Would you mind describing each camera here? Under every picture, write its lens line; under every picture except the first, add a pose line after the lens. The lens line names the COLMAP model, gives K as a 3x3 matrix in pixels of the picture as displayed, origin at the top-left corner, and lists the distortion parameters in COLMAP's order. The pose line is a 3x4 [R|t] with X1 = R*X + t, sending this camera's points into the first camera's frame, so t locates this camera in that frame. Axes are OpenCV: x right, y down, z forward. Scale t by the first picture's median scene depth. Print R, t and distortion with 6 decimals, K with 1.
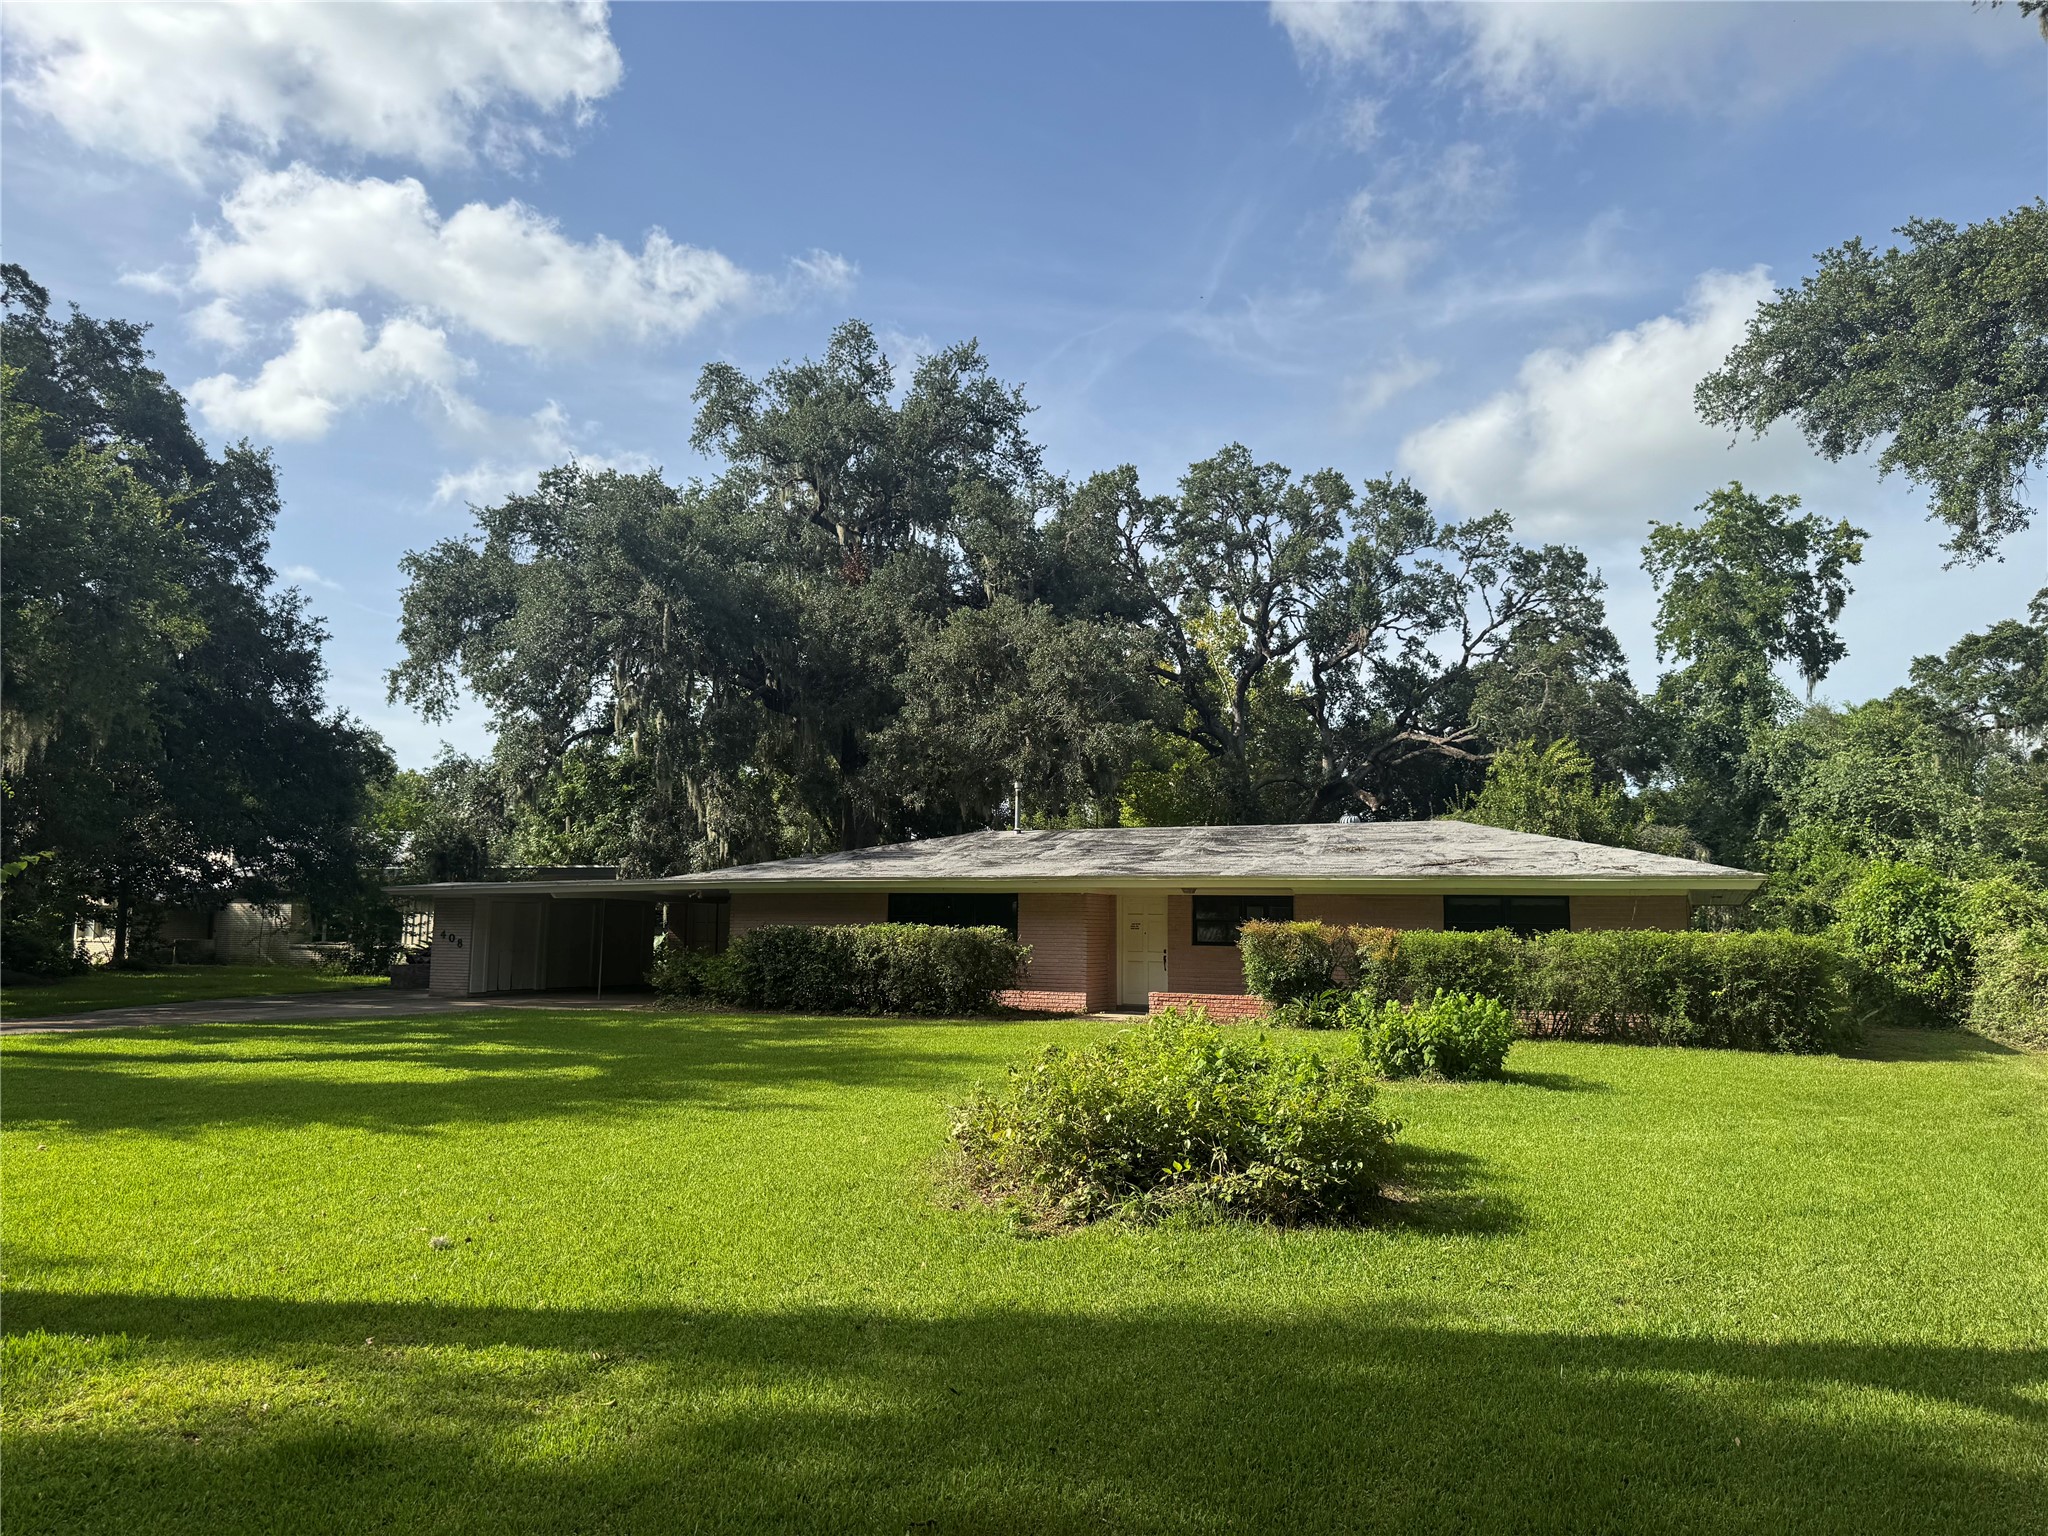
lens RADIAL K [[1433.4, 0, 1023.8], [0, 1433.4, 757.2], [0, 0, 1]] dist [0.060170, -0.064125]
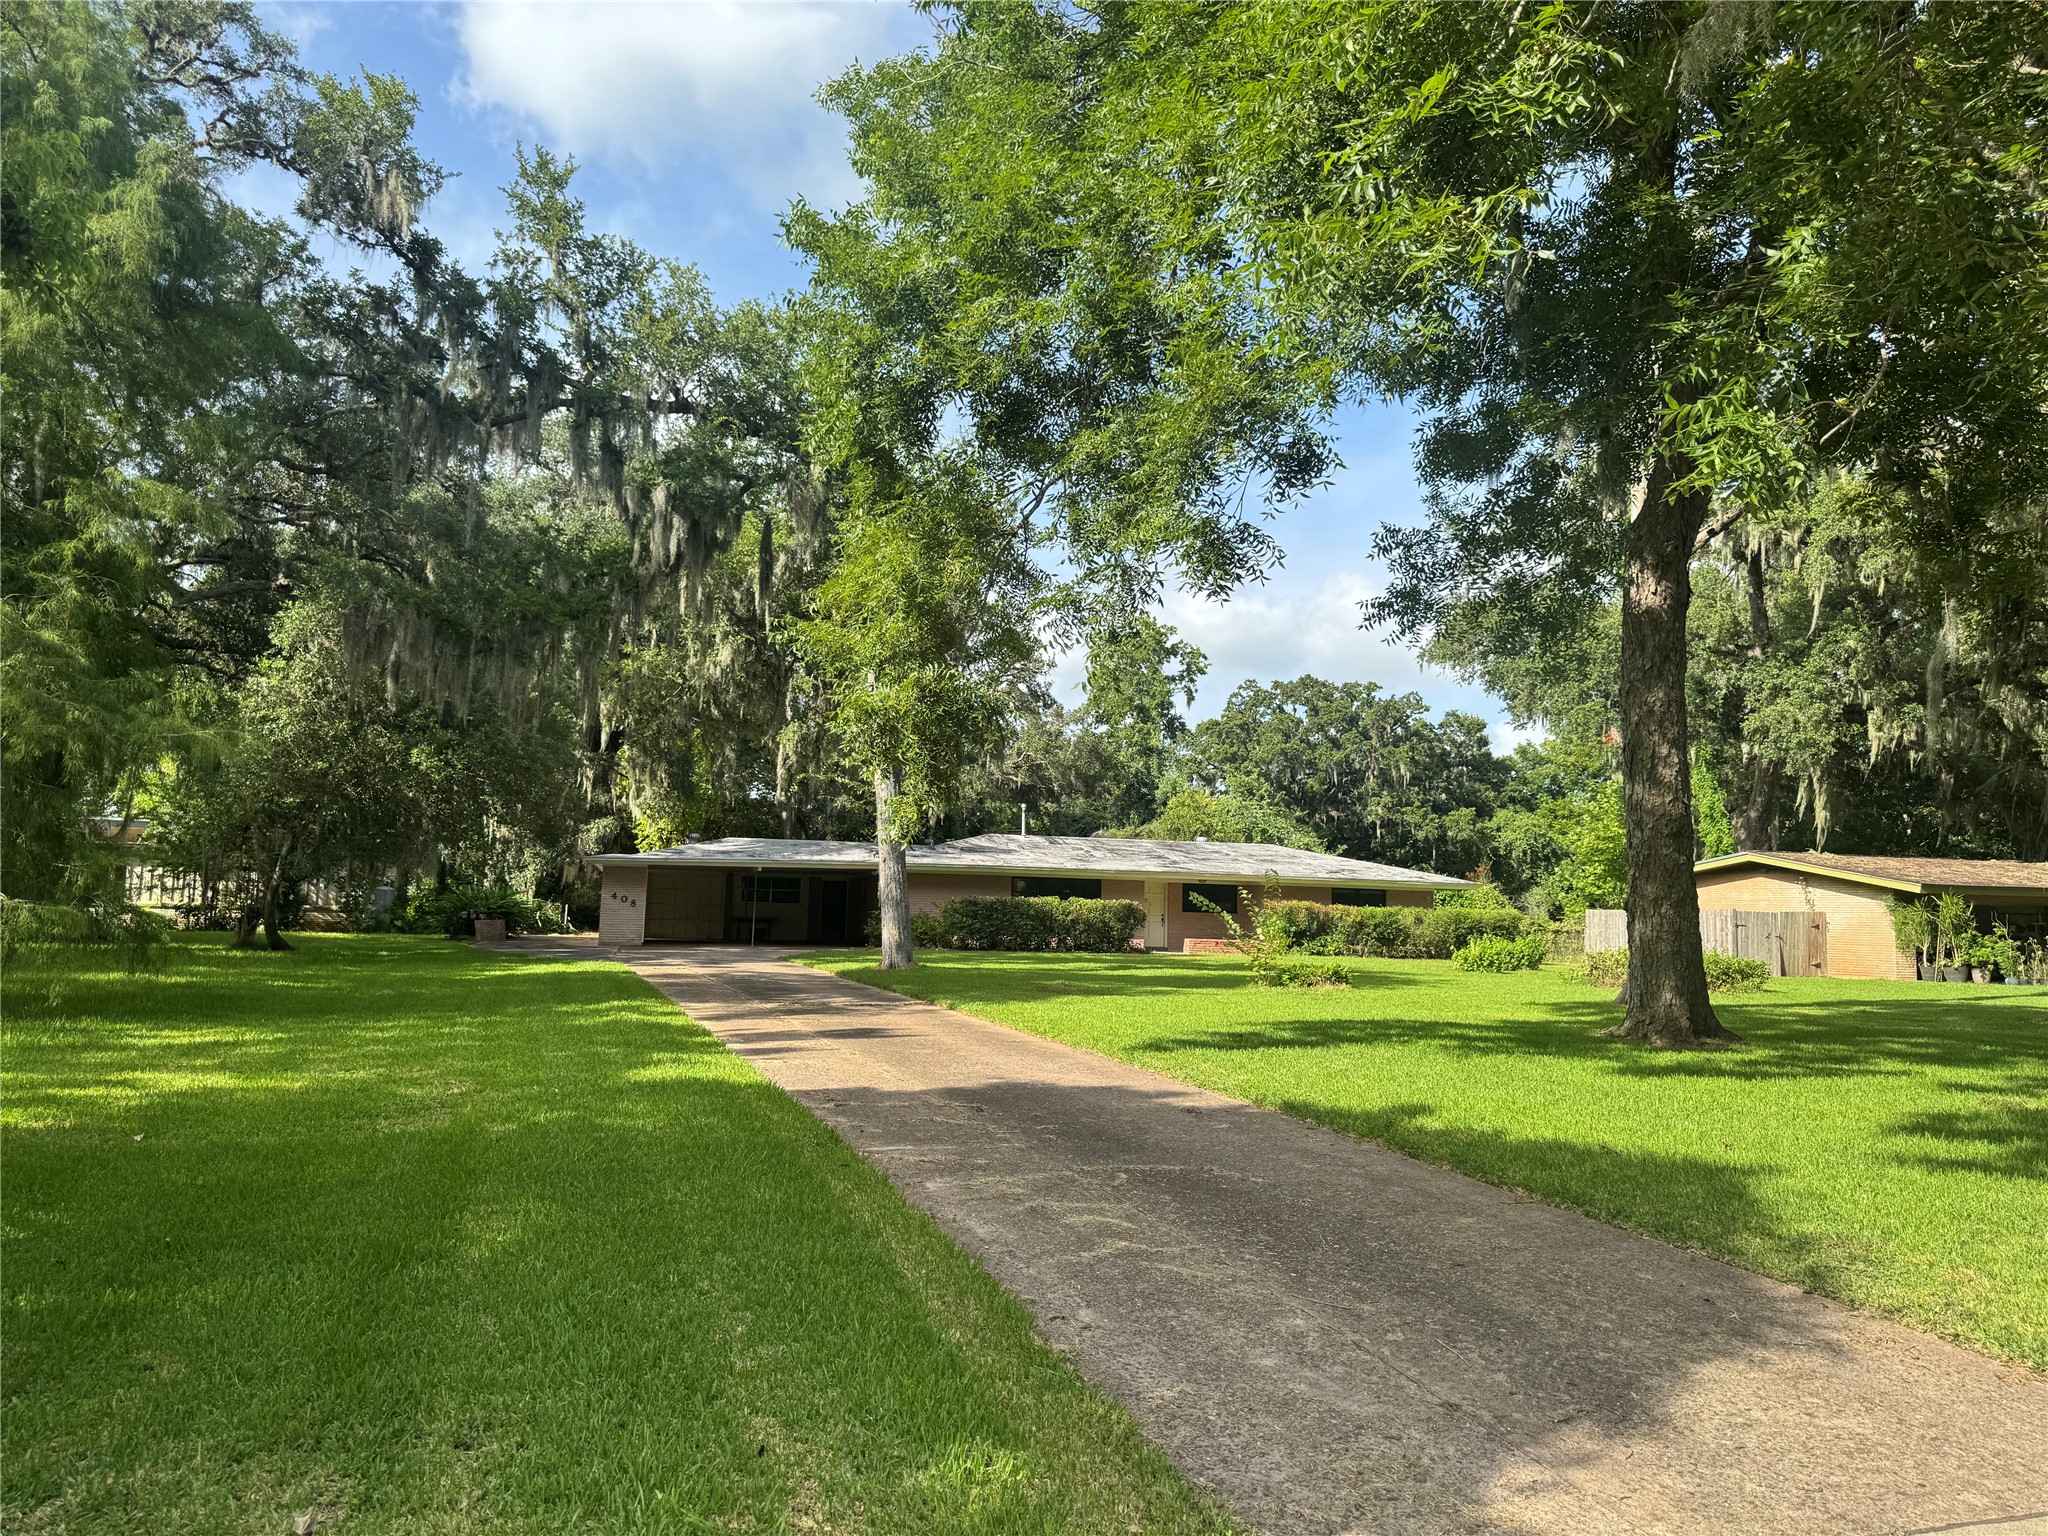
lens RADIAL K [[1433.4, 0, 1023.8], [0, 1433.4, 757.2], [0, 0, 1]] dist [0.060170, -0.064125]
pose [[0.779061, 0.075132, 0.622430, -1.226005], [-0.094049, 0.995565, -0.002457, -0.041636], [-0.619853, -0.056625, 0.782672, -0.290107]]
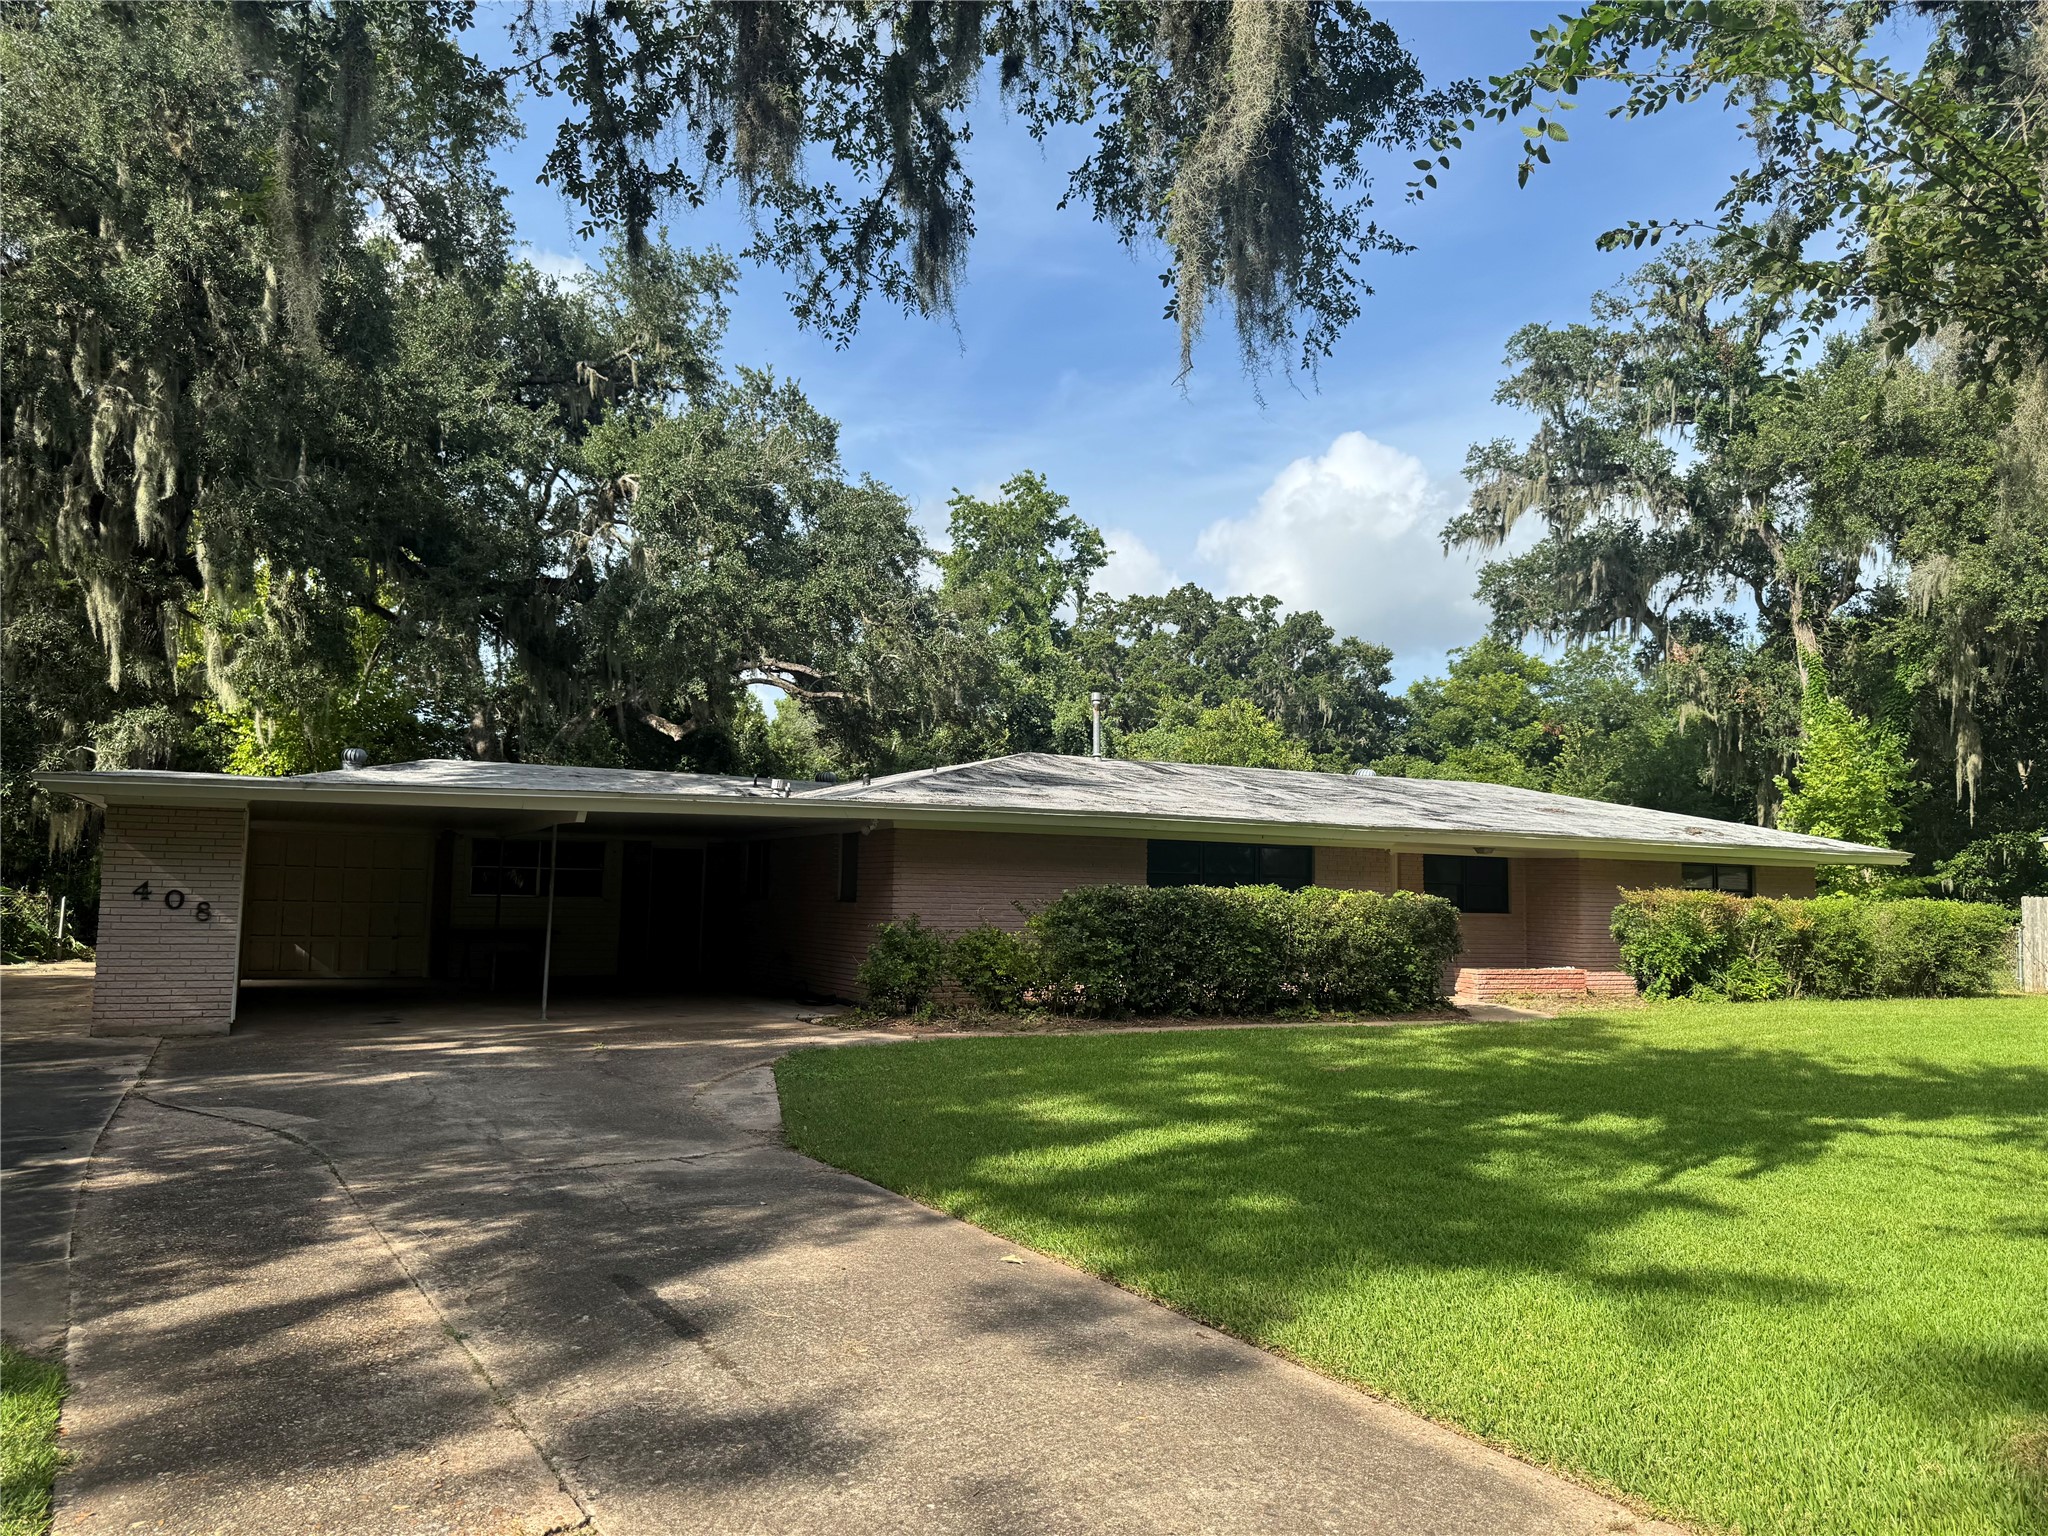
lens RADIAL K [[1433.4, 0, 1023.8], [0, 1433.4, 757.2], [0, 0, 1]] dist [0.060170, -0.064125]
pose [[0.616307, 0.070932, 0.784305, -0.787067], [-0.110889, 0.993829, -0.002745, 0.067270], [-0.779660, -0.085279, 0.620369, 0.667737]]
